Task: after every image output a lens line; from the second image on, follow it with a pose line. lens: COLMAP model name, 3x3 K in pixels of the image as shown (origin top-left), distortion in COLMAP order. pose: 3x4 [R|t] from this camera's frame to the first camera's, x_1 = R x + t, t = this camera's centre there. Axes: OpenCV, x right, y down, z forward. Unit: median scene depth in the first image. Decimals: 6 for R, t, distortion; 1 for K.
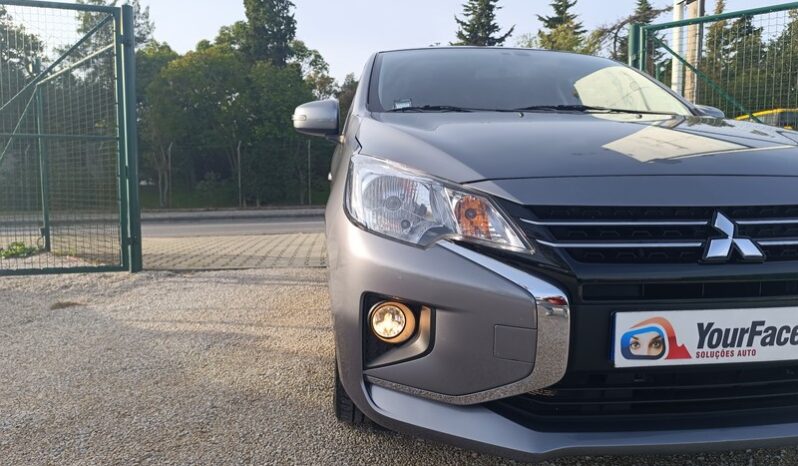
lens RADIAL K [[584.1, 0, 413.9], [0, 584.1, 228.7], [0, 0, 1]] dist [0.034151, -0.044417]
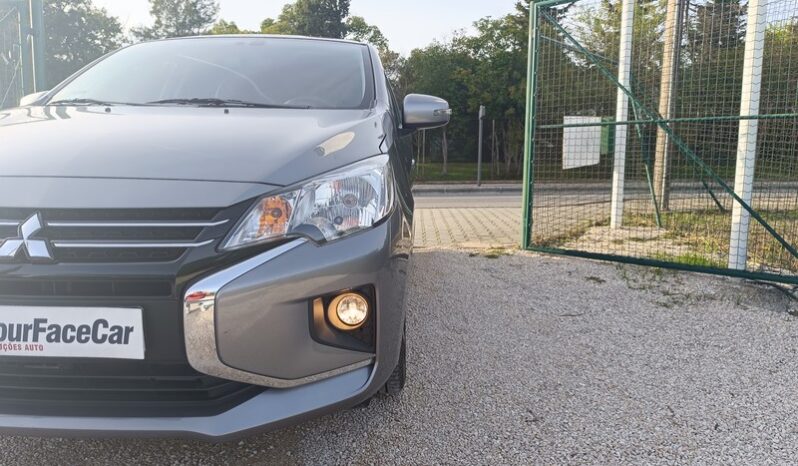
lens RADIAL K [[584.1, 0, 399.9], [0, 584.1, 231.5], [0, 0, 1]] dist [0.034151, -0.044417]
pose [[0.986173, 0.034799, -0.162026, 0.060431], [-0.027688, 0.998560, 0.045943, -0.002190], [0.163392, -0.040821, 0.985716, 0.007026]]
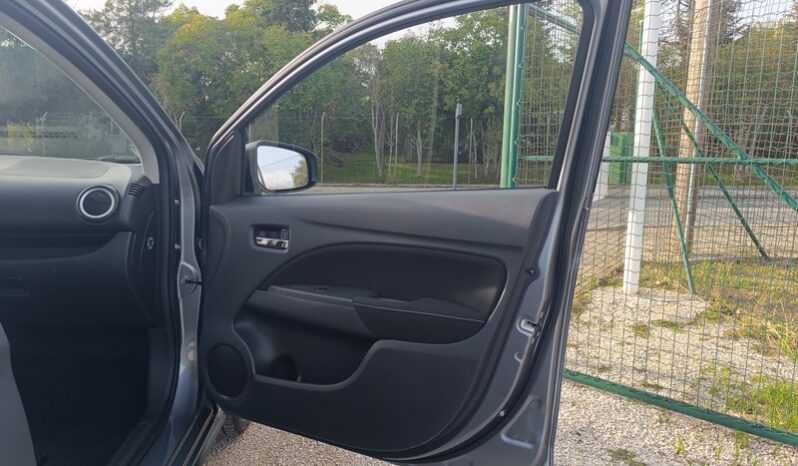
lens RADIAL K [[584.1, 0, 401.2], [0, 584.1, 228.6], [0, 0, 1]] dist [0.034151, -0.044417]
pose [[0.990821, 0.046392, -0.126974, 0.063922], [-0.040126, 0.997868, 0.051470, -0.018834], [0.129091, -0.045902, 0.990570, 0.079544]]
